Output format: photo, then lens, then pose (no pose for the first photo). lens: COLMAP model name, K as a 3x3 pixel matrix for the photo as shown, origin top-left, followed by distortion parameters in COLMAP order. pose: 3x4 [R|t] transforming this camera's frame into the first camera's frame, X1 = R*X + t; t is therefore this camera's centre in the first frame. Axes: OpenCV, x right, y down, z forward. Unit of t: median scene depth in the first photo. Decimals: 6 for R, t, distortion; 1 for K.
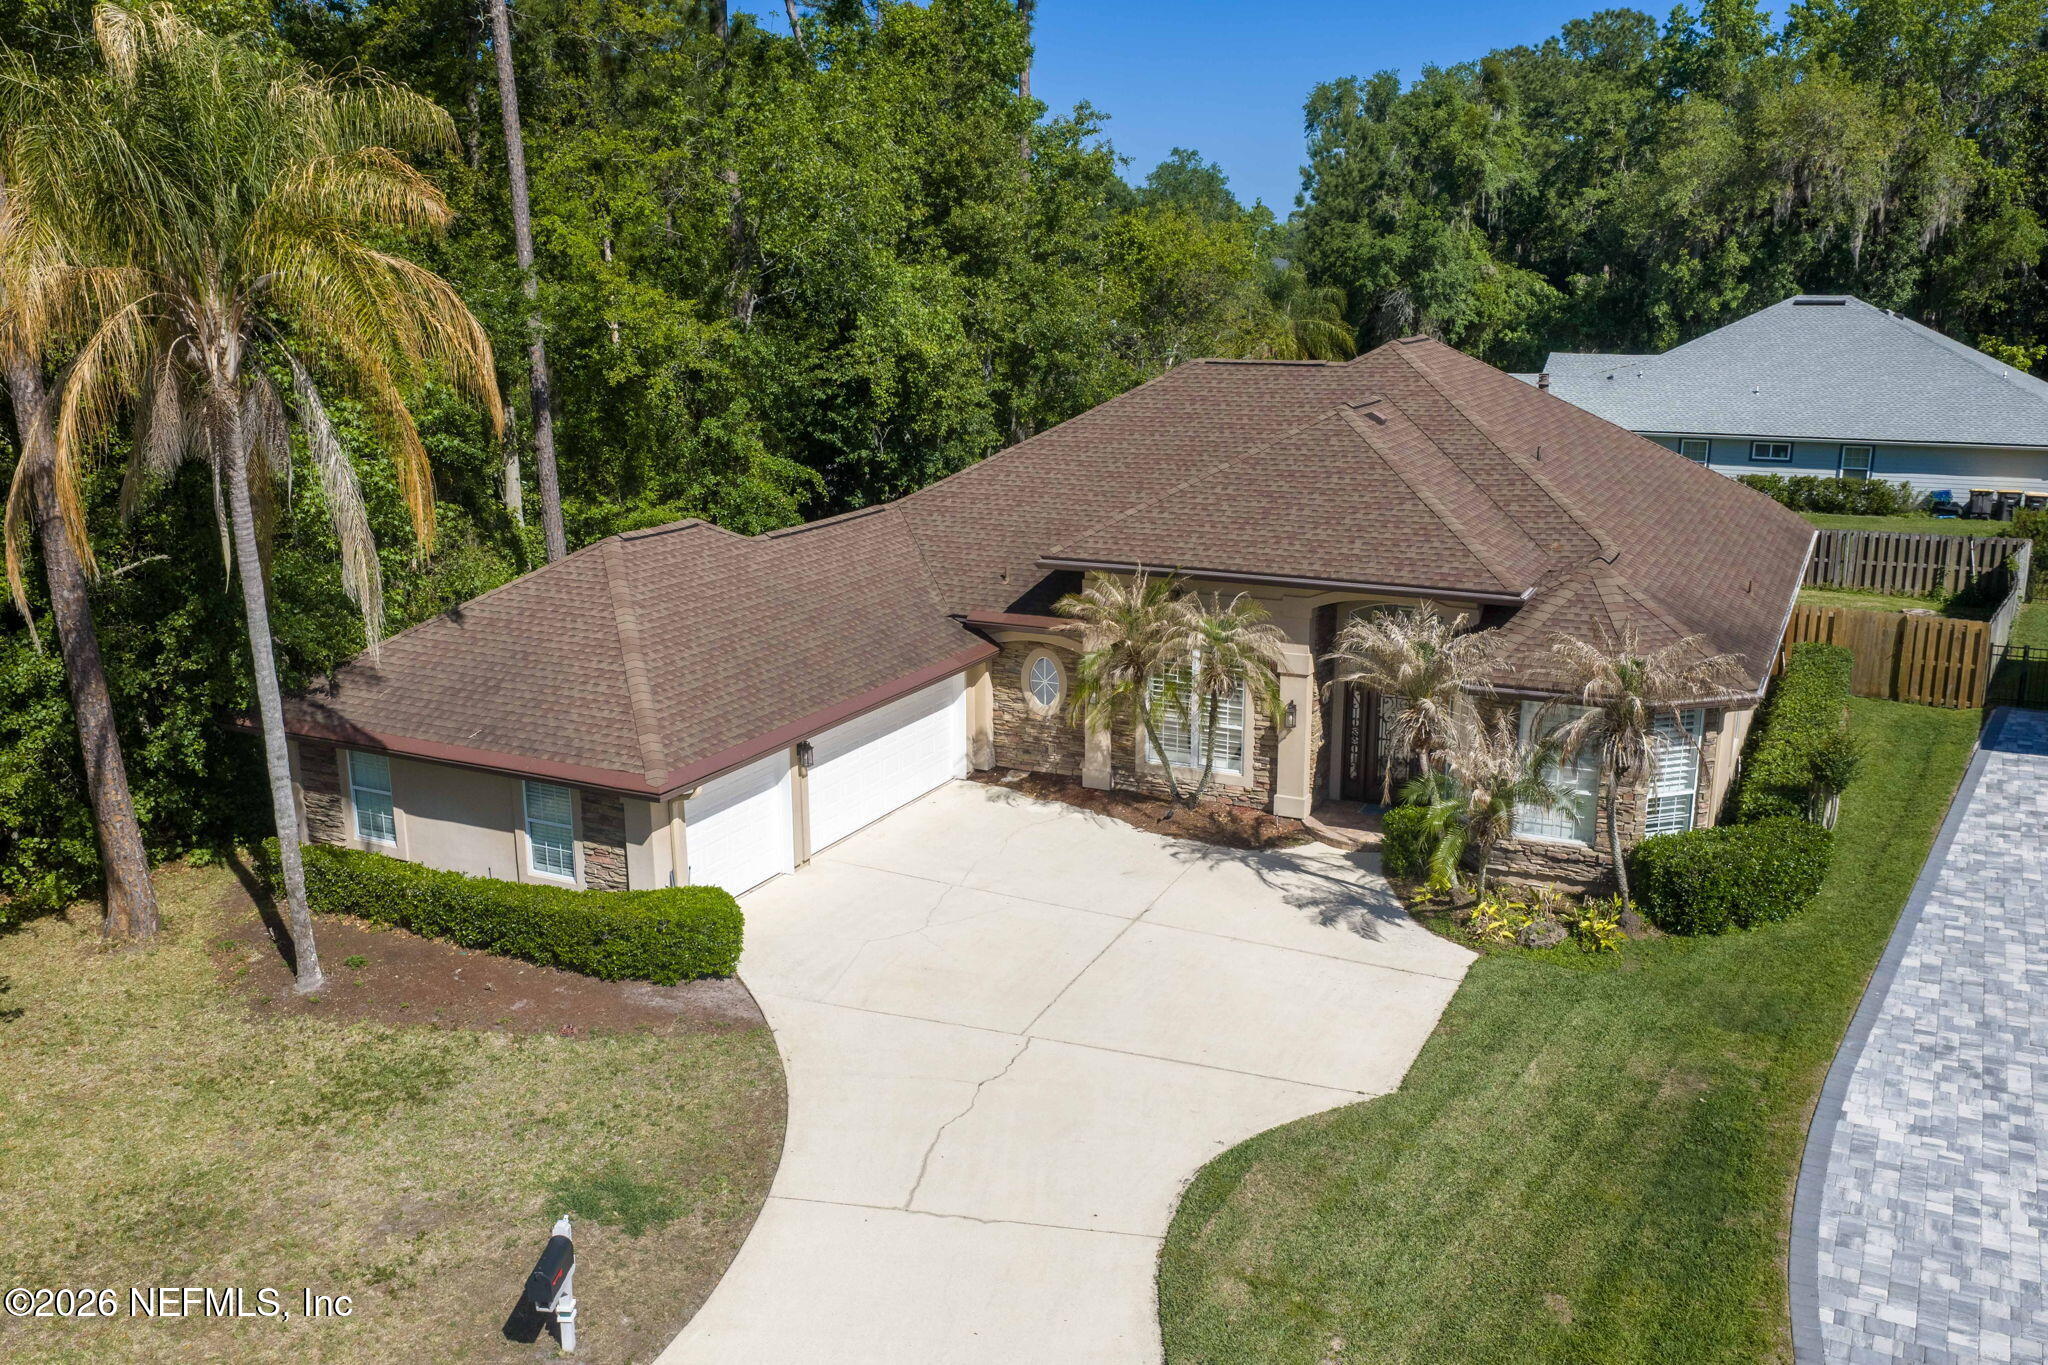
lens RADIAL K [[1697.4, 0, 1024.2], [0, 1697.4, 702.3], [0, 0, 1]] dist [0.012681, -0.011824]
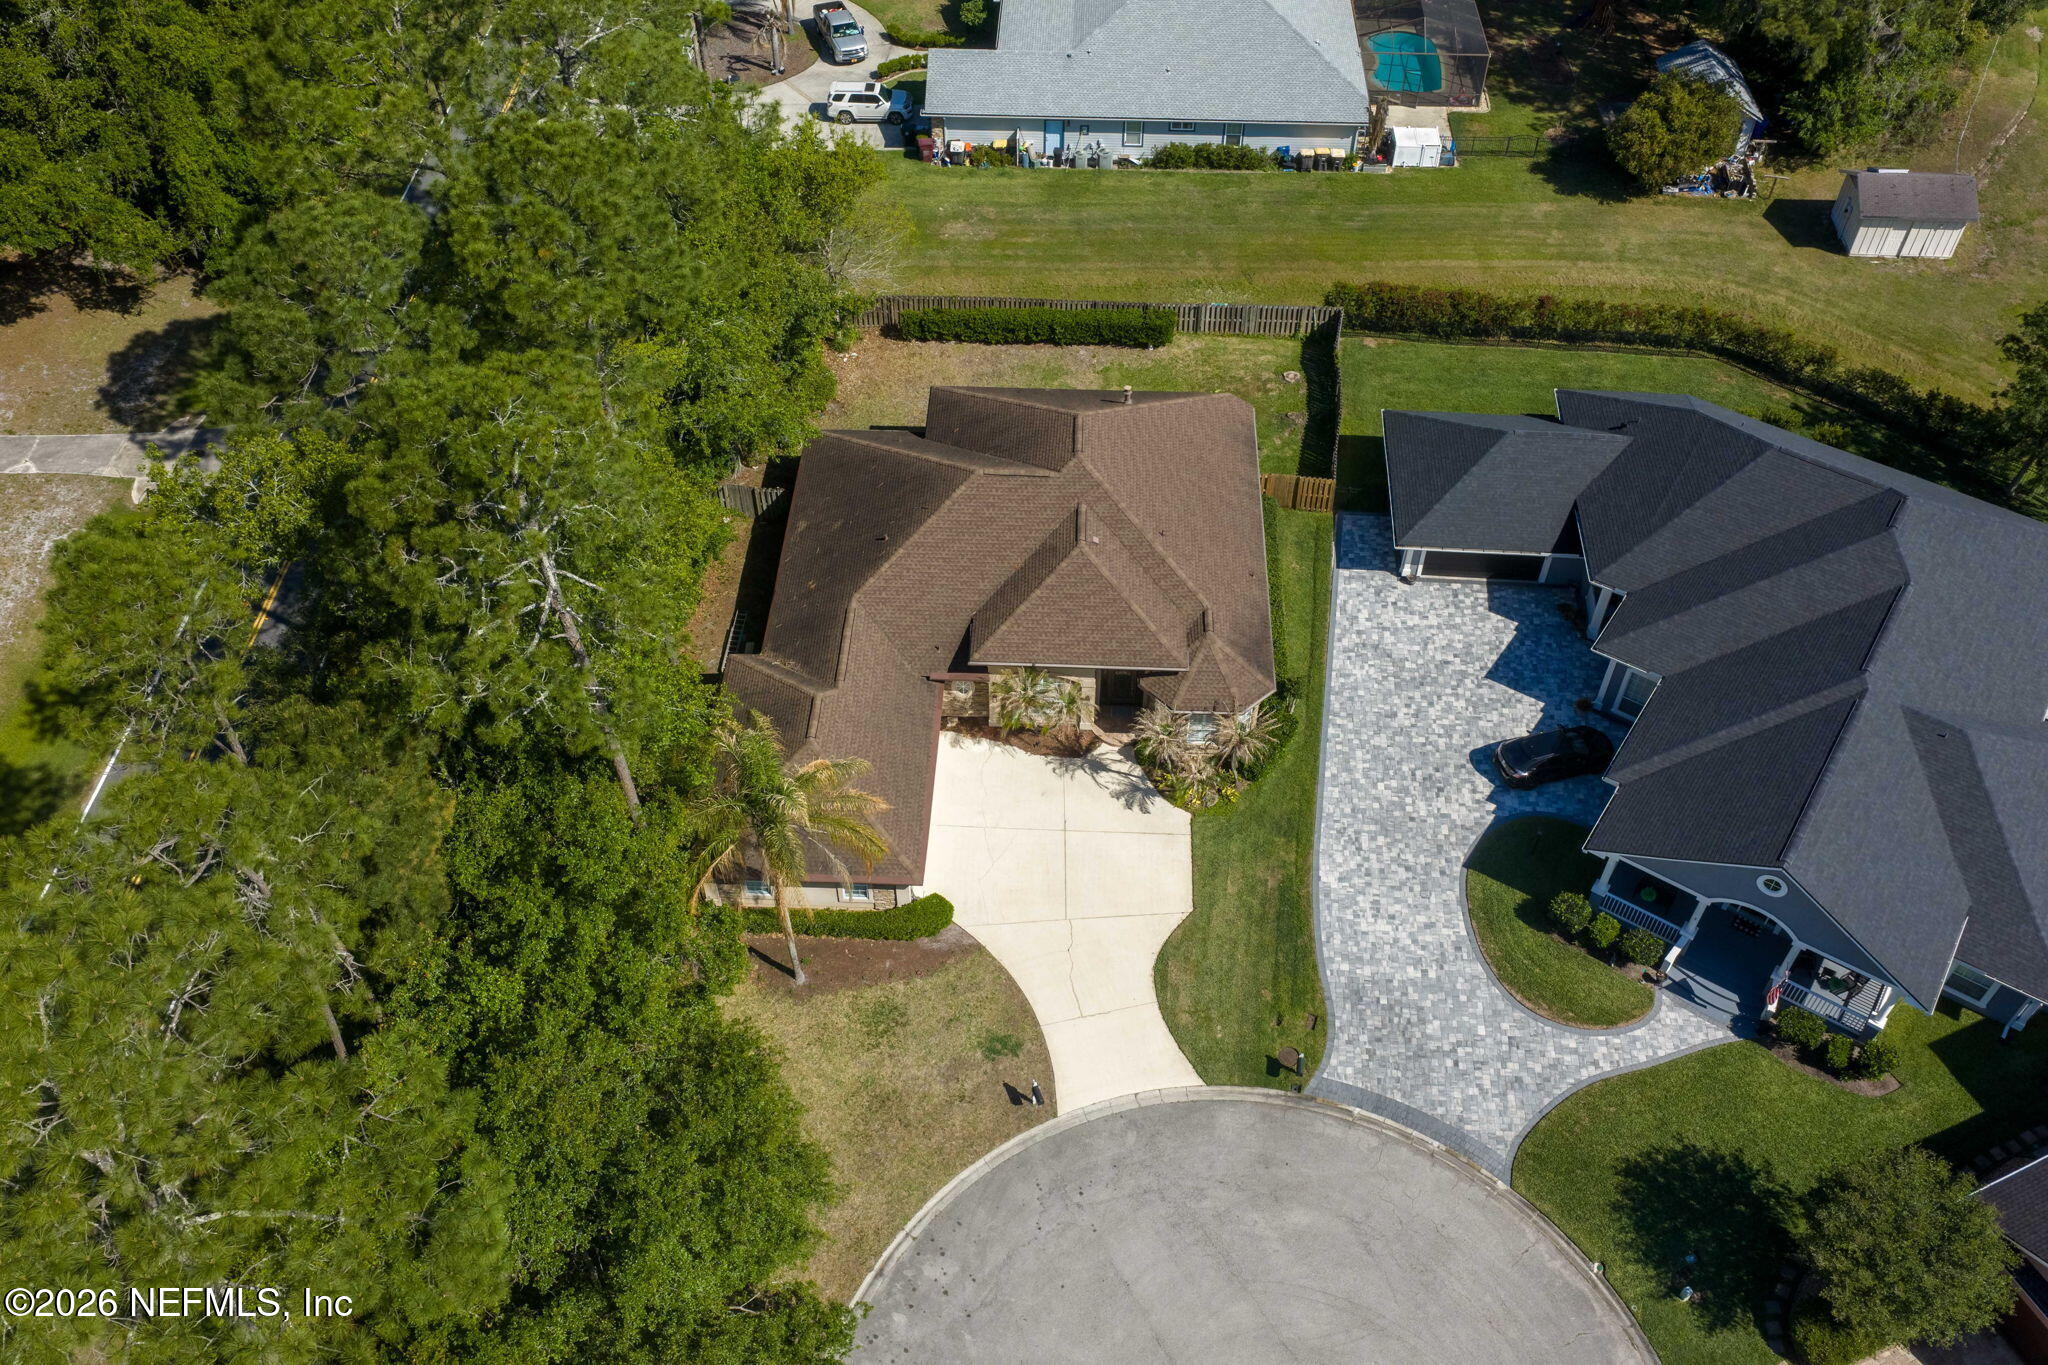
lens RADIAL K [[1697.4, 0, 1029.0], [0, 1697.4, 693.3], [0, 0, 1]] dist [0.012681, -0.011824]
pose [[0.910543, -0.300150, 0.284290, -0.615421], [0.098166, 0.824972, 0.556582, -1.393596], [-0.401589, -0.478885, 0.780638, -0.834916]]
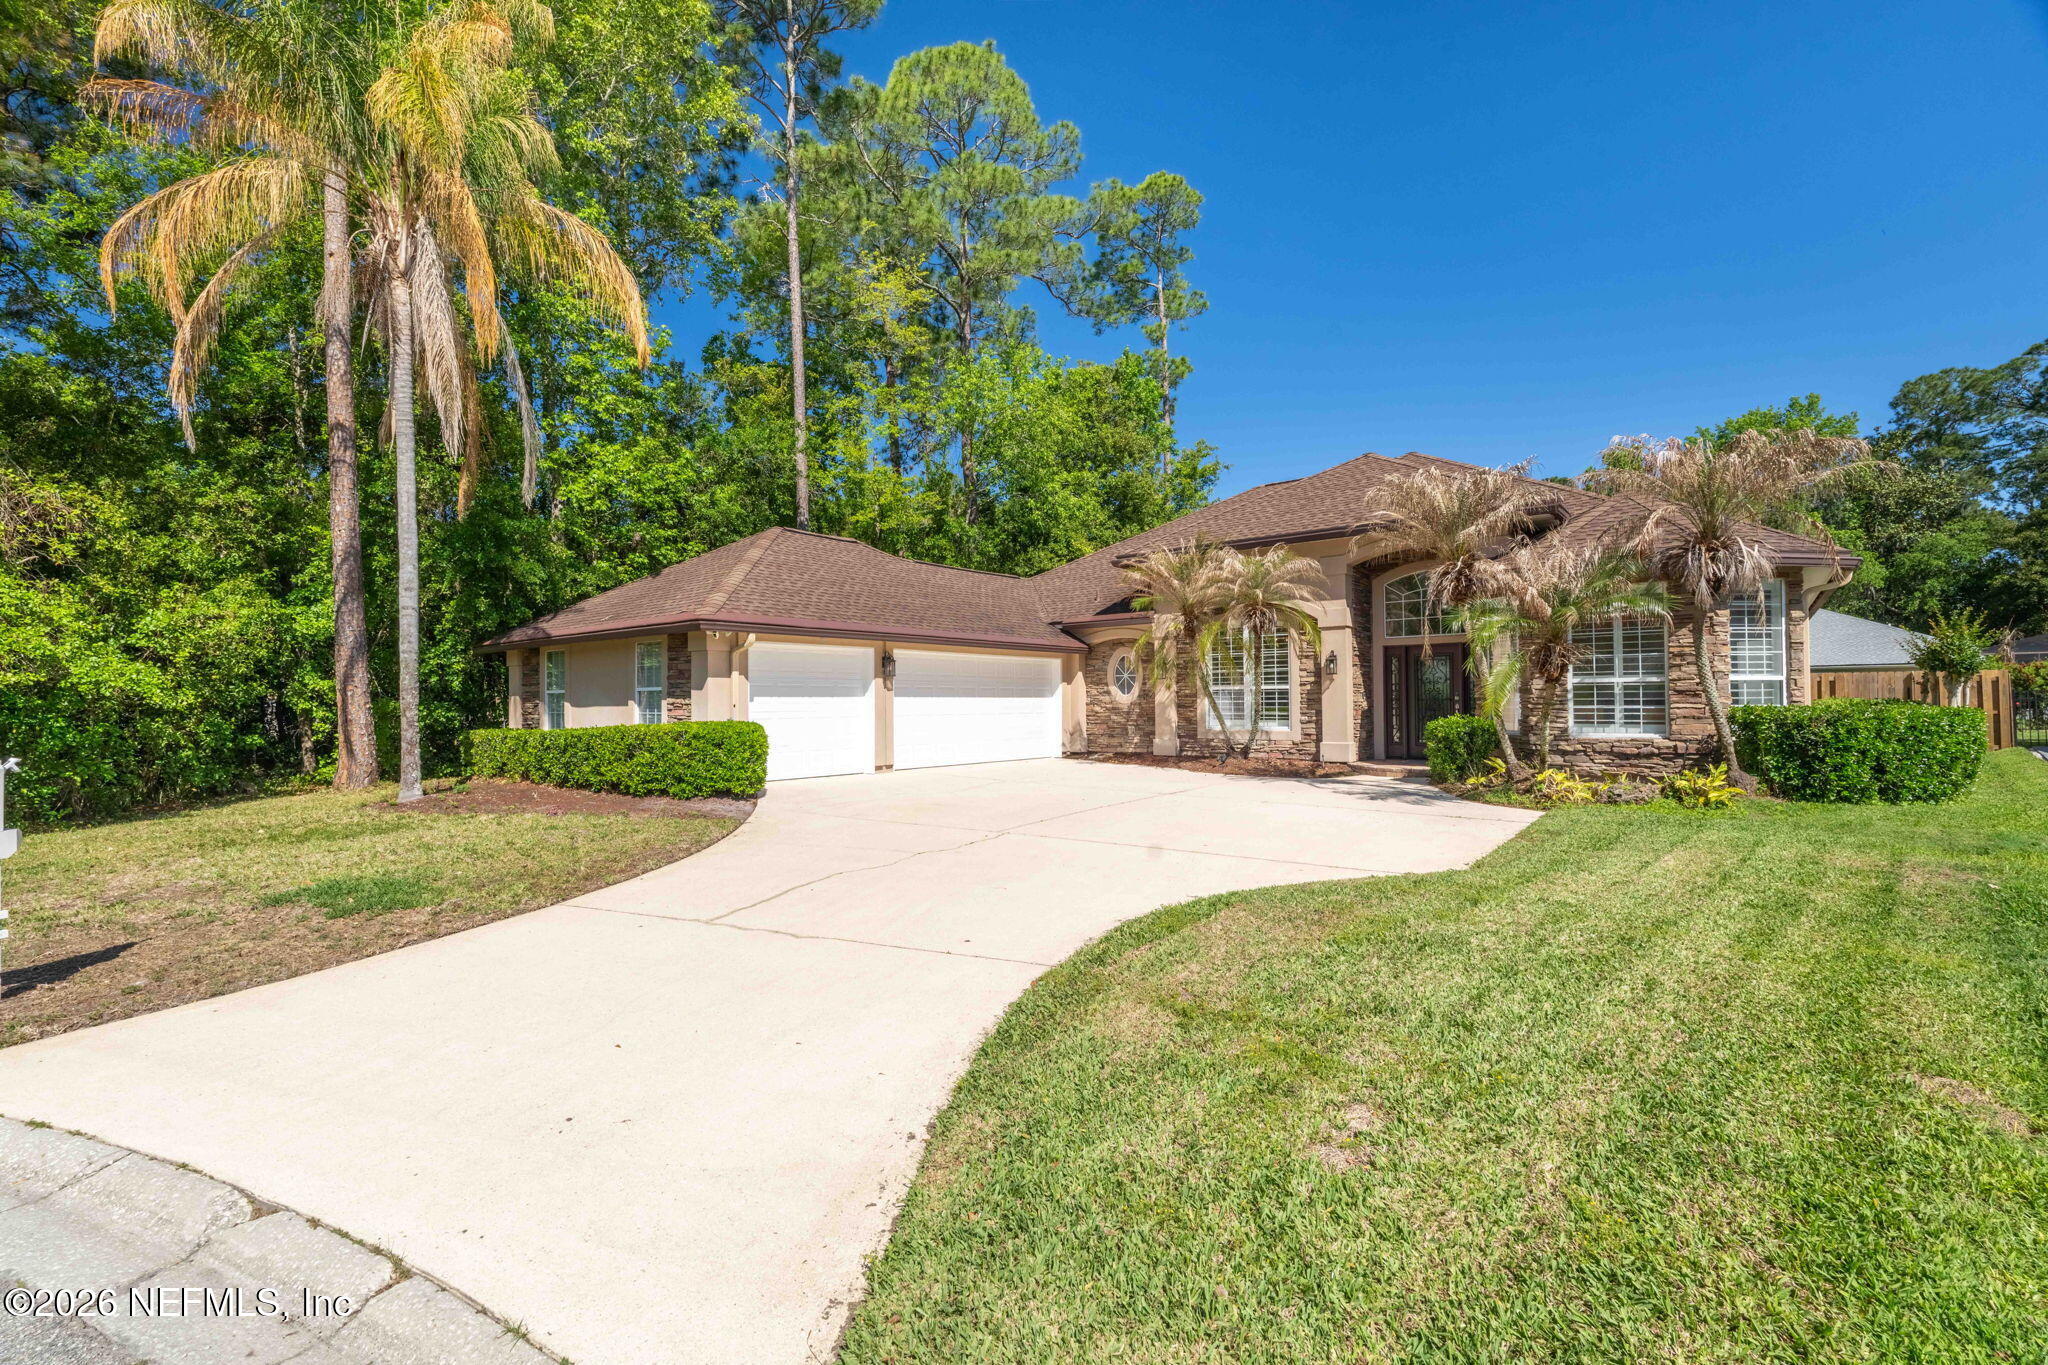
lens RADIAL K [[892.6, 0, 1020.9], [0, 892.6, 679.9], [0, 0, 1]] dist [-0.005010, 0.001050]
pose [[0.977133, -0.006190, -0.212538, 0.088265], [-0.052416, 0.961715, -0.268991, 0.197564], [0.206066, 0.273980, 0.939400, 0.443010]]
